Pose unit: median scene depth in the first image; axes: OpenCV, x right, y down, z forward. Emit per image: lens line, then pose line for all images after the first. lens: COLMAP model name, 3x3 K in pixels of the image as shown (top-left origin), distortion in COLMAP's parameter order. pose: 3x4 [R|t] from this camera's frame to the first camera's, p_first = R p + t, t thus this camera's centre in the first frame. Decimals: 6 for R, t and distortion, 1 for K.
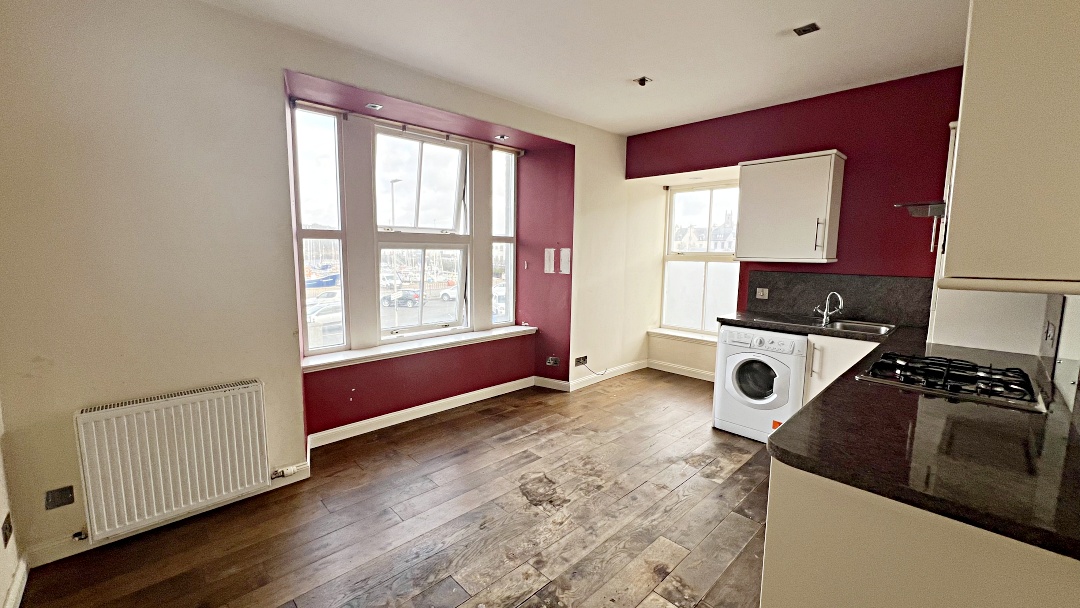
lens RADIAL K [[430.0, 0, 540.0], [0, 430.0, 304.0], [0, 0, 1]] dist [0.000165, 0.000163]
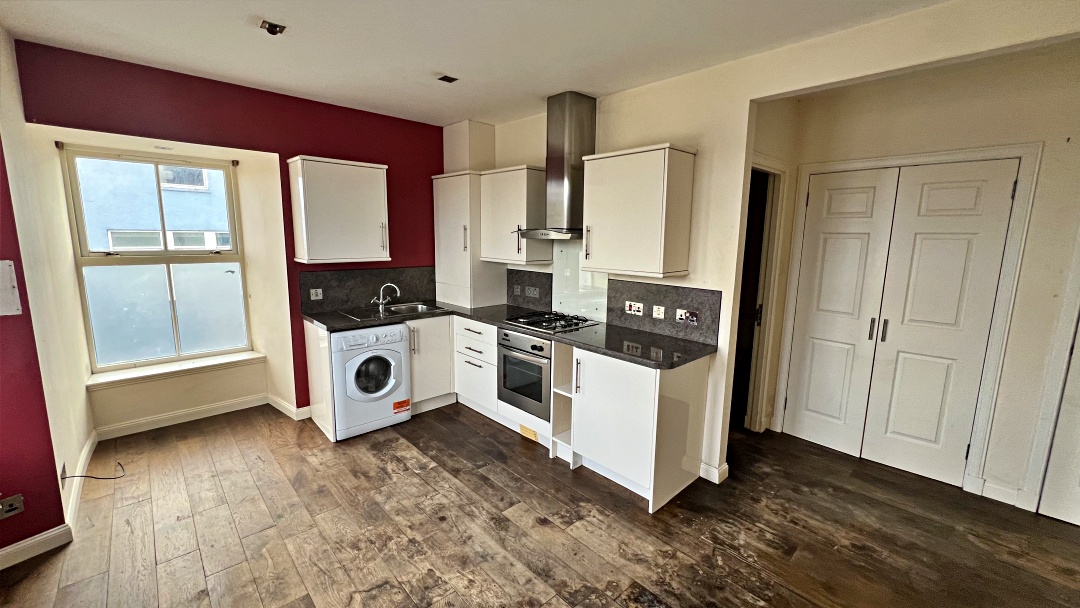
lens RADIAL K [[430.0, 0, 540.0], [0, 430.0, 304.0], [0, 0, 1]] dist [0.000165, 0.000163]
pose [[0.014994, -0.167707, 0.985723, -0.585264], [0.111498, 0.979966, 0.165031, -0.142861], [-0.993651, 0.107432, 0.033393, 0.622566]]
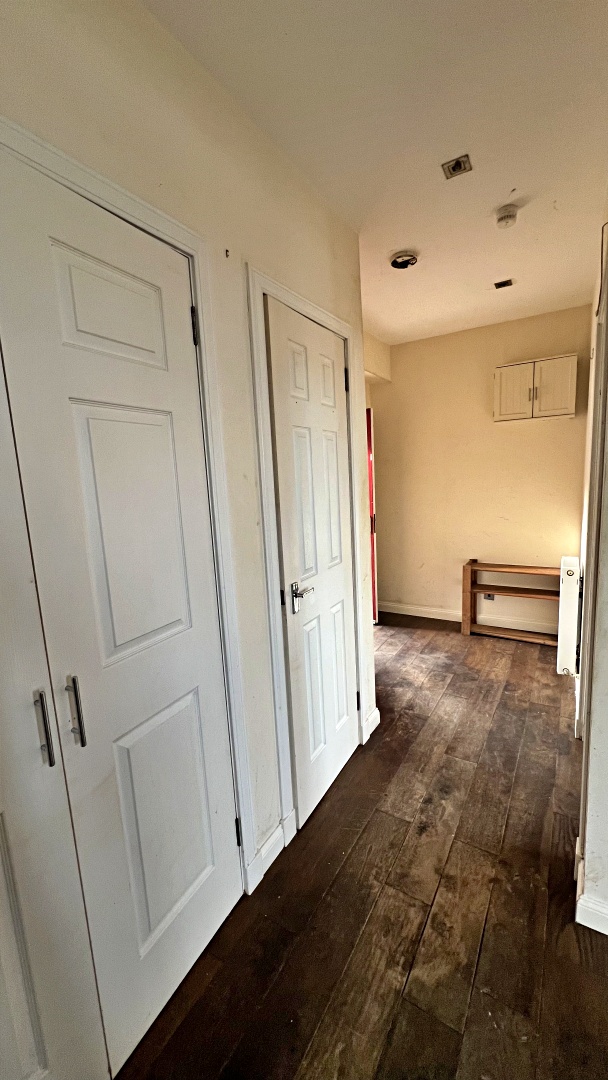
lens RADIAL K [[425.9, 0, 304.0], [0, 425.9, 540.0], [0, 0, 1]] dist [-0.000791, -0.000159]
pose [[-0.971040, 0.076121, -0.226465, 0.357732], [0.013633, 0.963995, 0.265569, -0.021592], [0.238527, 0.254791, -0.937116, 0.137593]]
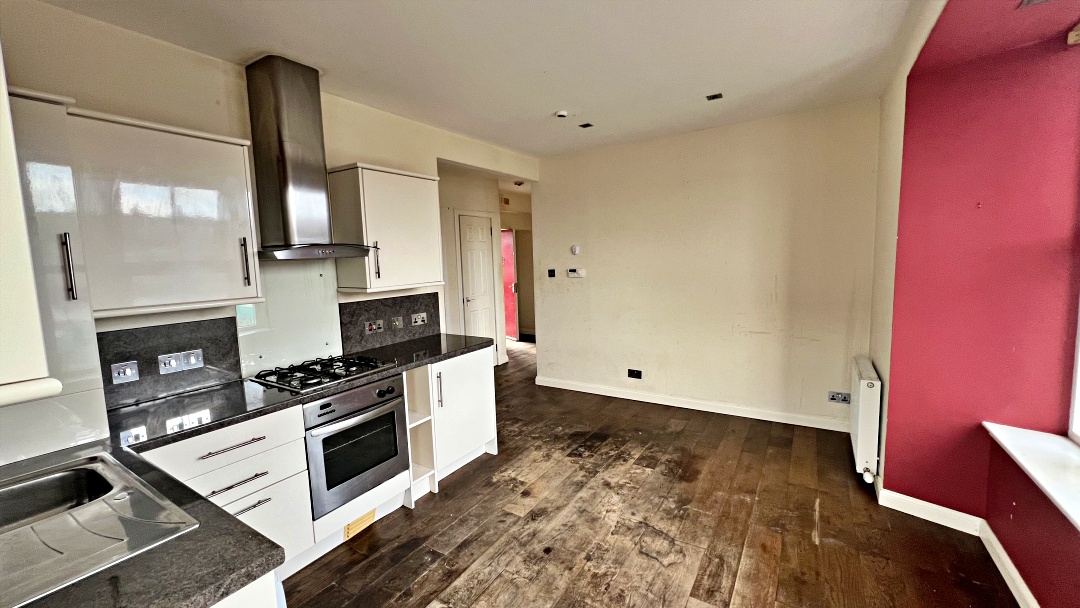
lens RADIAL K [[428.8, 0, 540.0], [0, 428.8, 304.0], [0, 0, 1]] dist [-0.000083, -0.000003]
pose [[-0.972038, 0.047696, -0.229930, 0.371561], [-0.006501, 0.973314, 0.229384, -0.230000], [0.234734, 0.224465, -0.945788, 1.546045]]
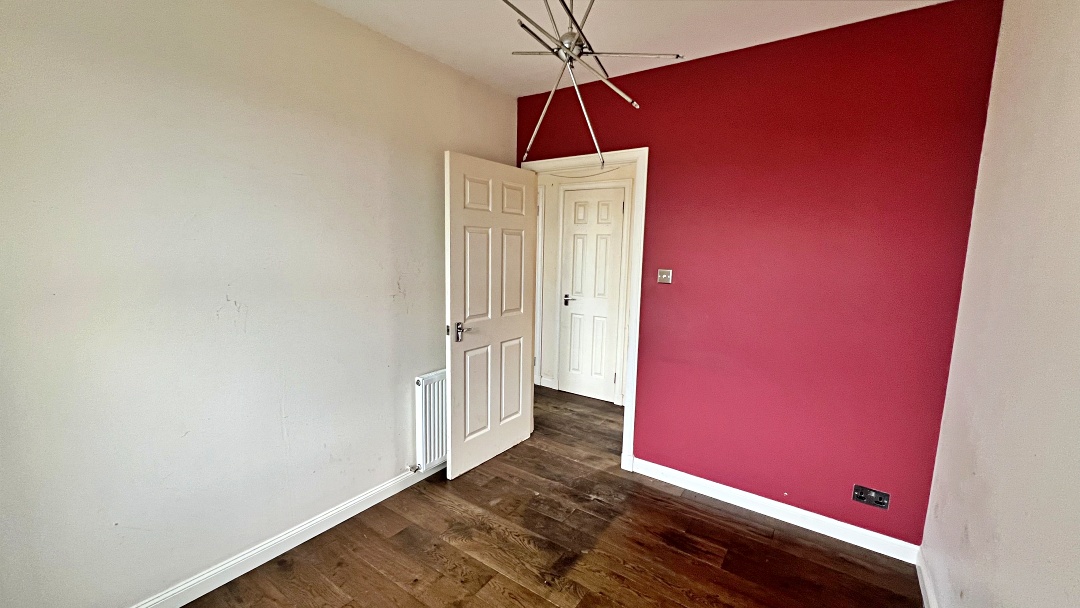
lens RADIAL K [[428.8, 0, 540.0], [0, 428.8, 304.0], [0, 0, 1]] dist [-0.000083, -0.000003]
pose [[-0.180502, -0.138268, 0.973807, -1.272327], [0.101189, 0.982206, 0.158216, -0.026549], [-0.978356, 0.127096, -0.163299, -0.050199]]
